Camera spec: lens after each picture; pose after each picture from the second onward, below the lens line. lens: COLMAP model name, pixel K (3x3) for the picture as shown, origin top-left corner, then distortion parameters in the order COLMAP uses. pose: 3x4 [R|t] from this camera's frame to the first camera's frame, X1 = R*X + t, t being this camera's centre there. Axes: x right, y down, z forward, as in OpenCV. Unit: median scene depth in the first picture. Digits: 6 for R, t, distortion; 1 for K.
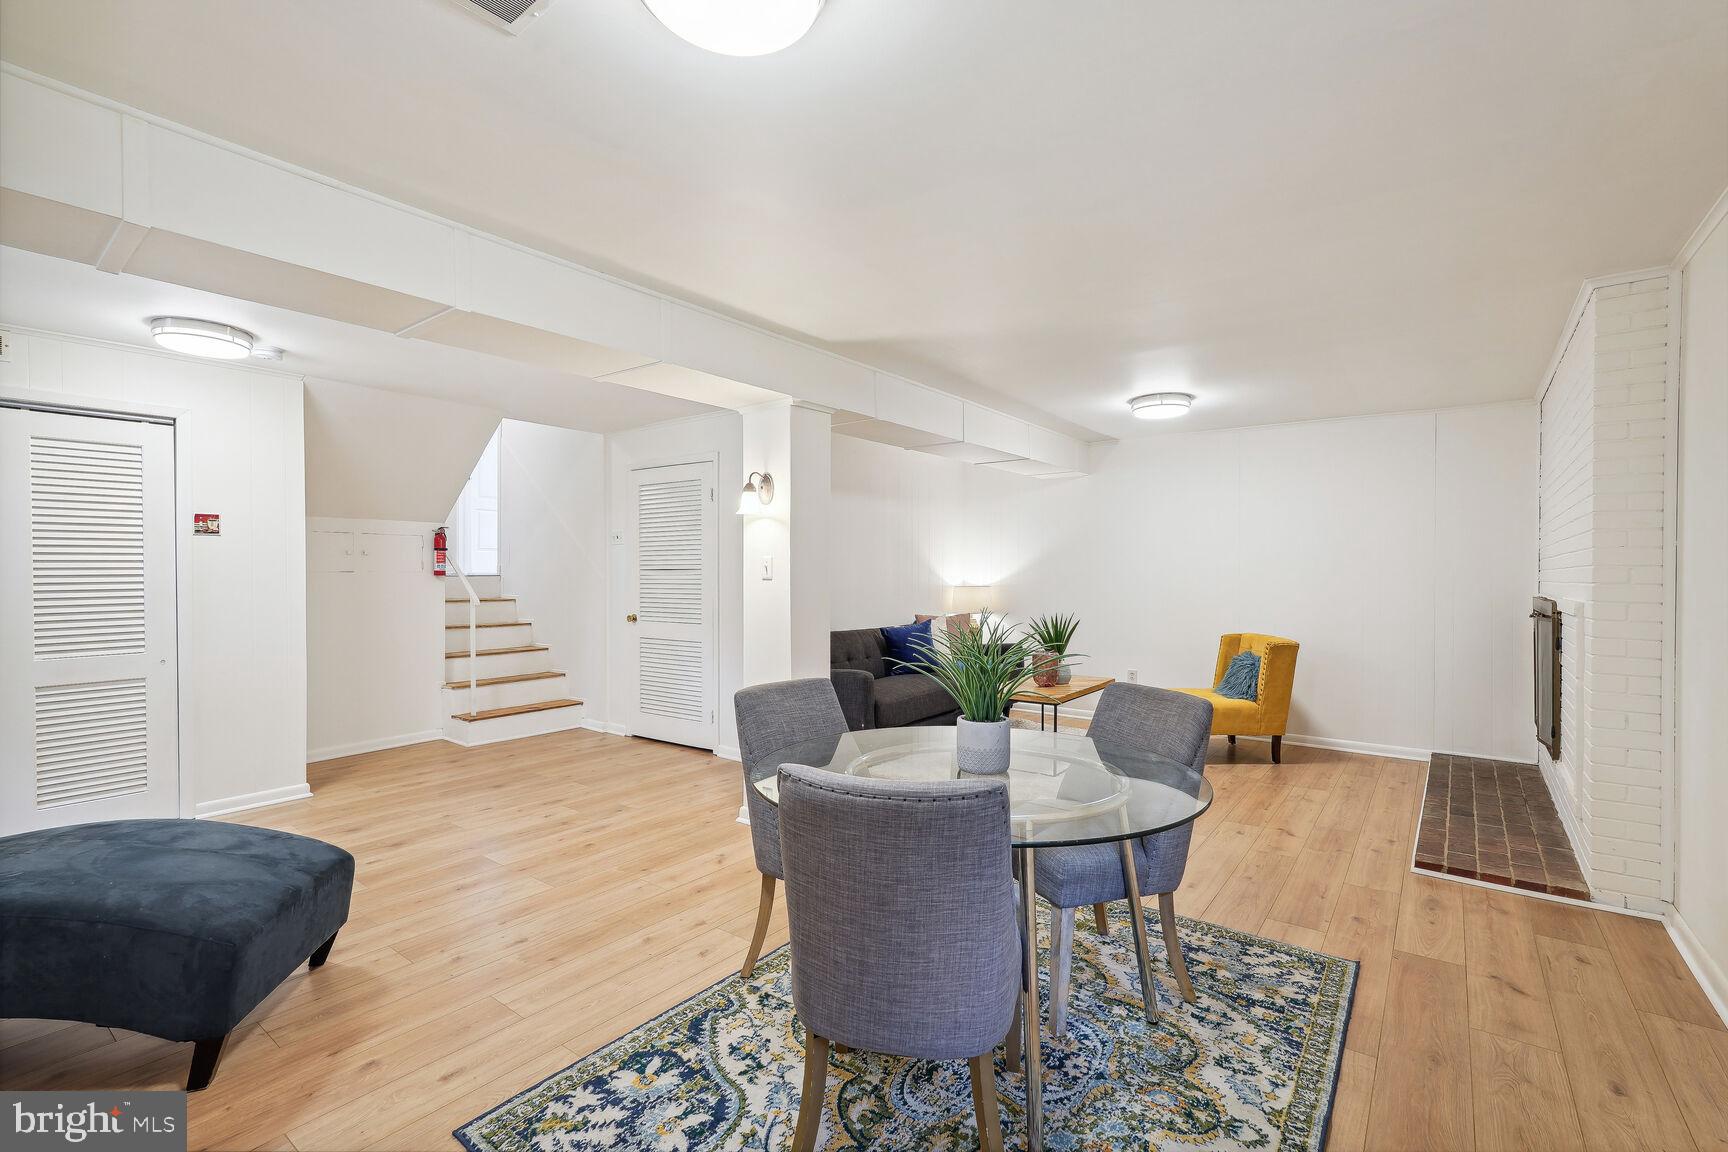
lens RADIAL K [[768.5, 0, 865.8], [0, 768.5, 563.6], [0, 0, 1]] dist [-0.015795, 0.007503]
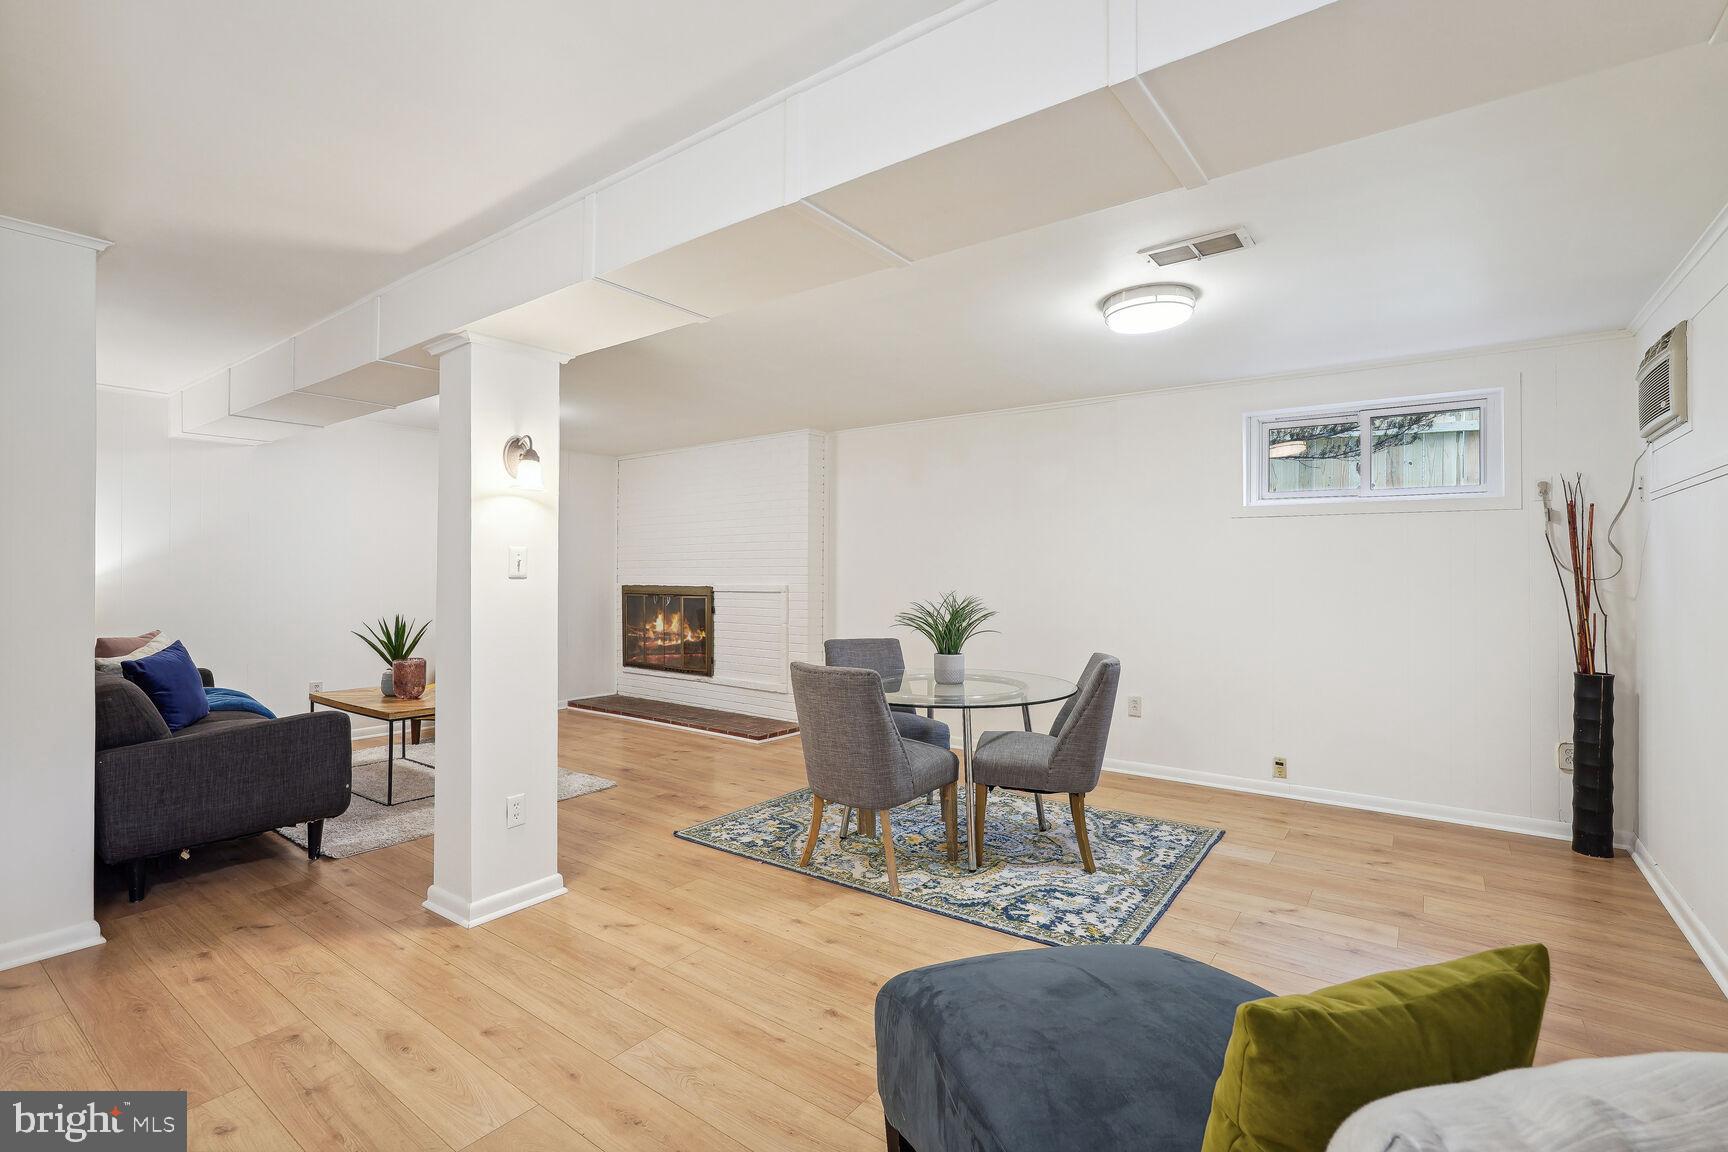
lens RADIAL K [[768.5, 0, 857.9], [0, 768.5, 572.8], [0, 0, 1]] dist [-0.015795, 0.007503]
pose [[-0.009239, 0.001974, 0.999955, -1.344804], [-0.019231, 0.999813, -0.002152, 0.016920], [-0.999772, -0.019250, -0.009199, 1.035685]]
